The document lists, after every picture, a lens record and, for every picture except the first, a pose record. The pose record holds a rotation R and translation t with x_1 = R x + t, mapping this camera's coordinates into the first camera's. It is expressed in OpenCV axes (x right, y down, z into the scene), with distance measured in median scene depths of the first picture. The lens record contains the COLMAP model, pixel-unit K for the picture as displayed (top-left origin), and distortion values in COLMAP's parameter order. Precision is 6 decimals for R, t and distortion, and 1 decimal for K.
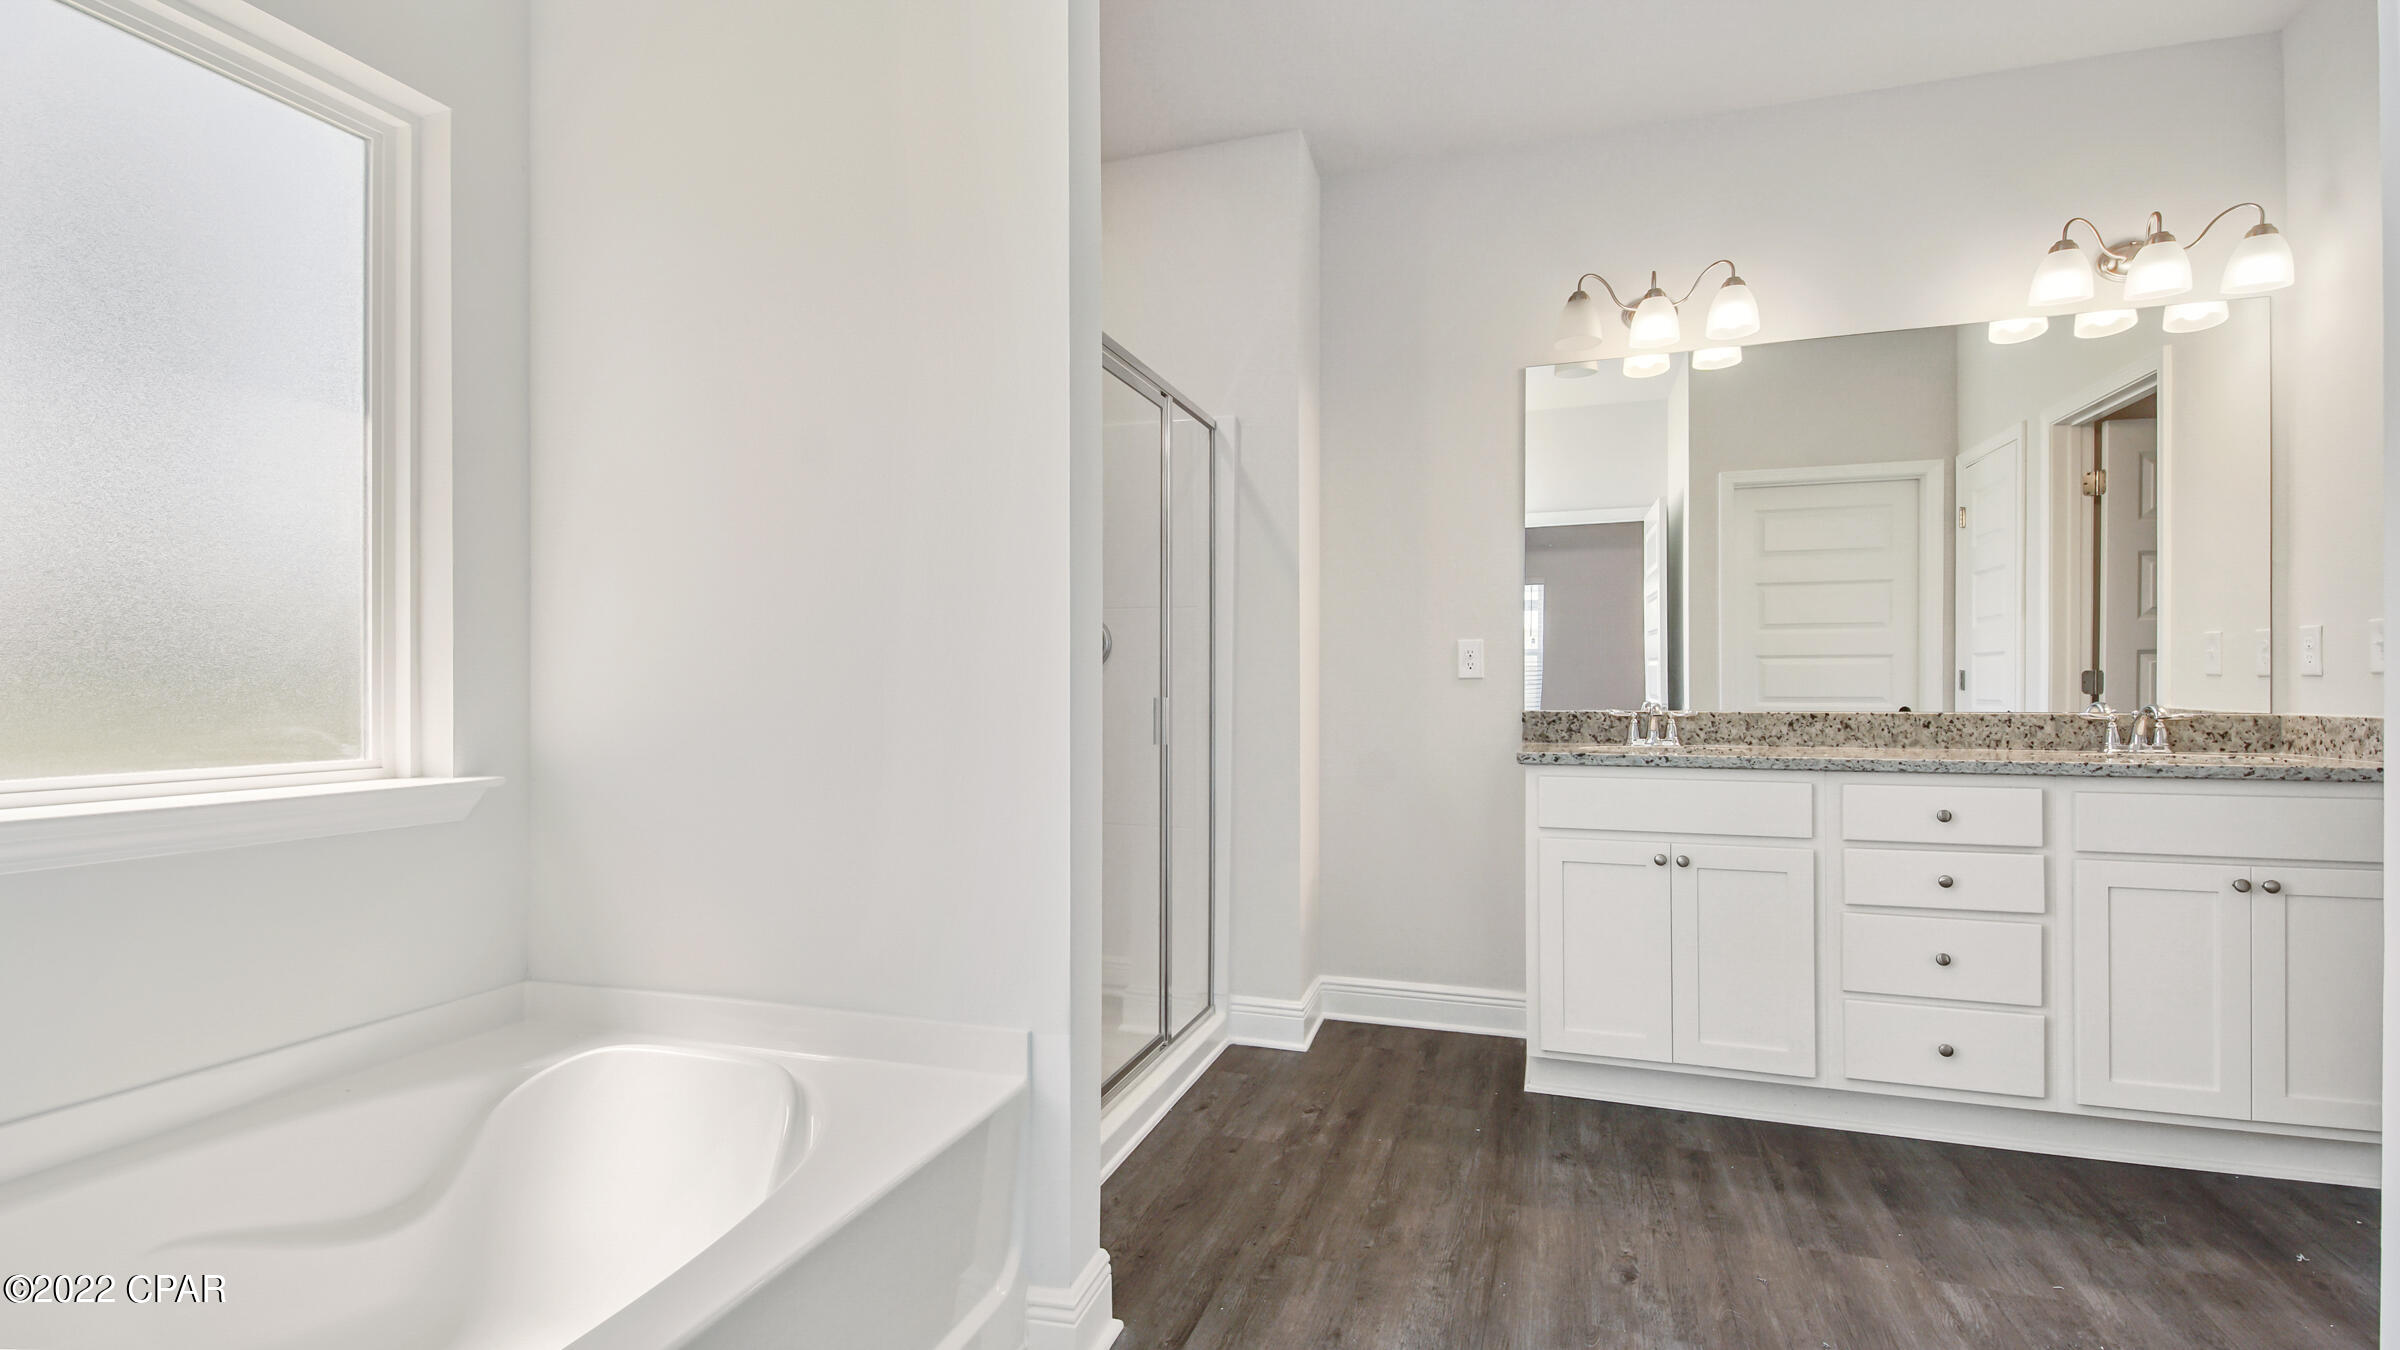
lens RADIAL K [[1086.9, 0, 1180.5], [0, 1086.9, 679.2], [0, 0, 1]] dist [0.011290, -0.006402]
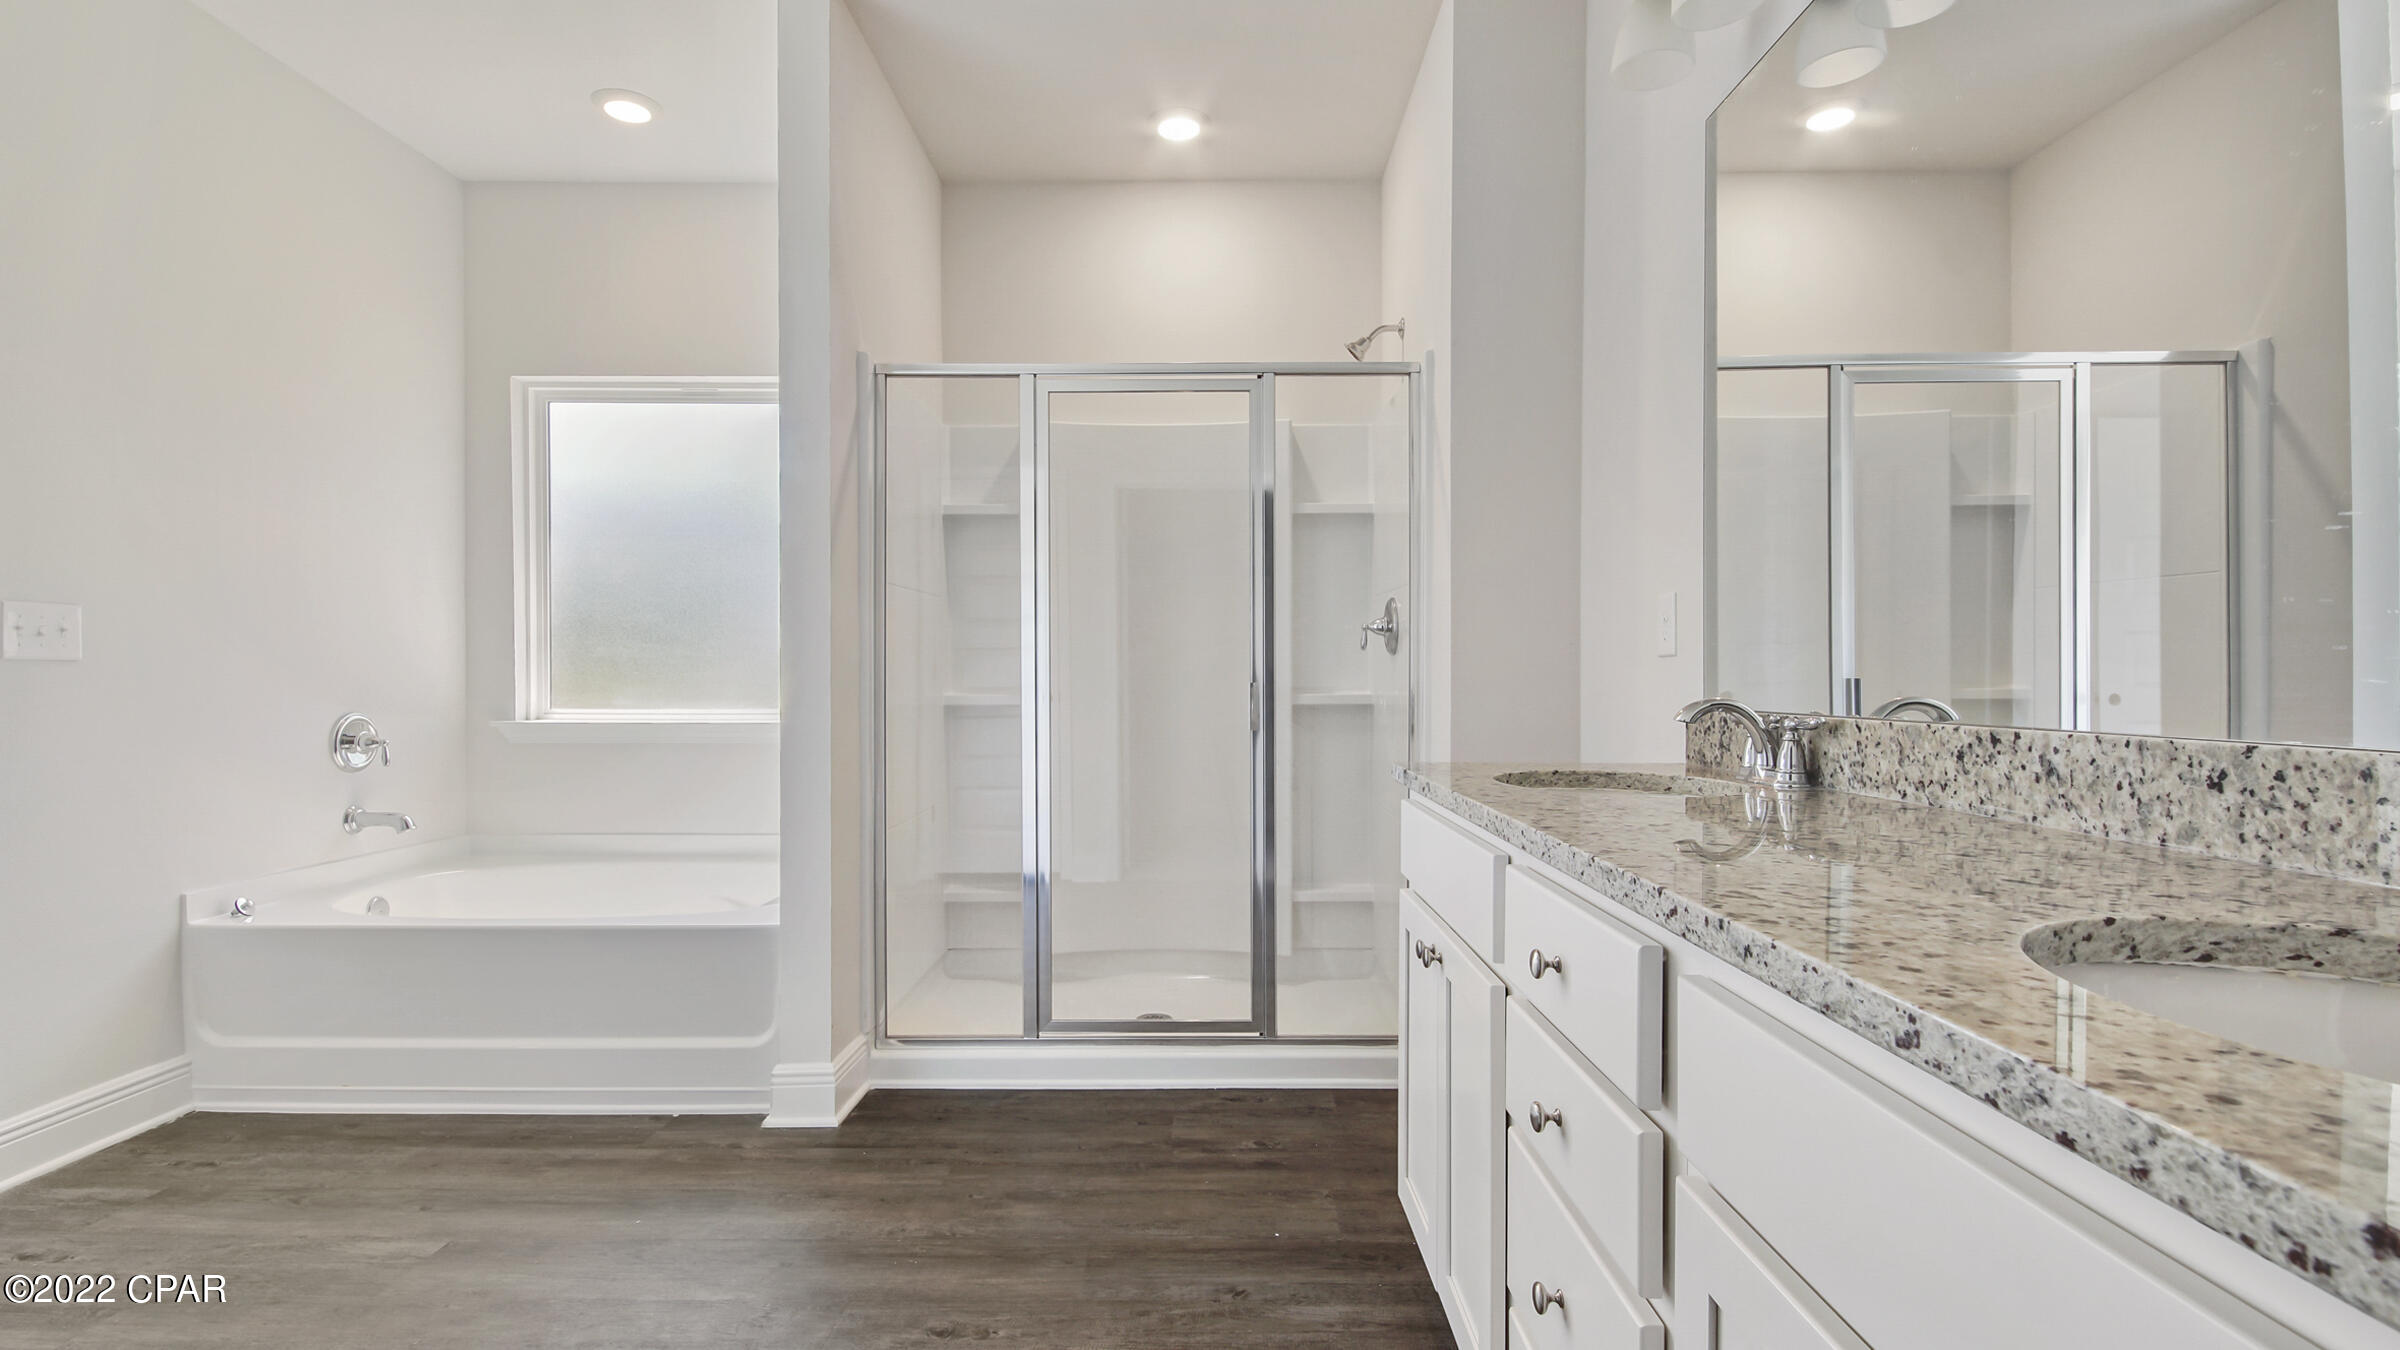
lens RADIAL K [[1086.9, 0, 1182.9], [0, 1086.9, 673.2], [0, 0, 1]] dist [0.011290, -0.006402]
pose [[0.312819, -0.003101, -0.949808, 0.895285], [0.004866, 0.999987, -0.001662, 0.009833], [0.949800, -0.004102, 0.312830, 0.620651]]
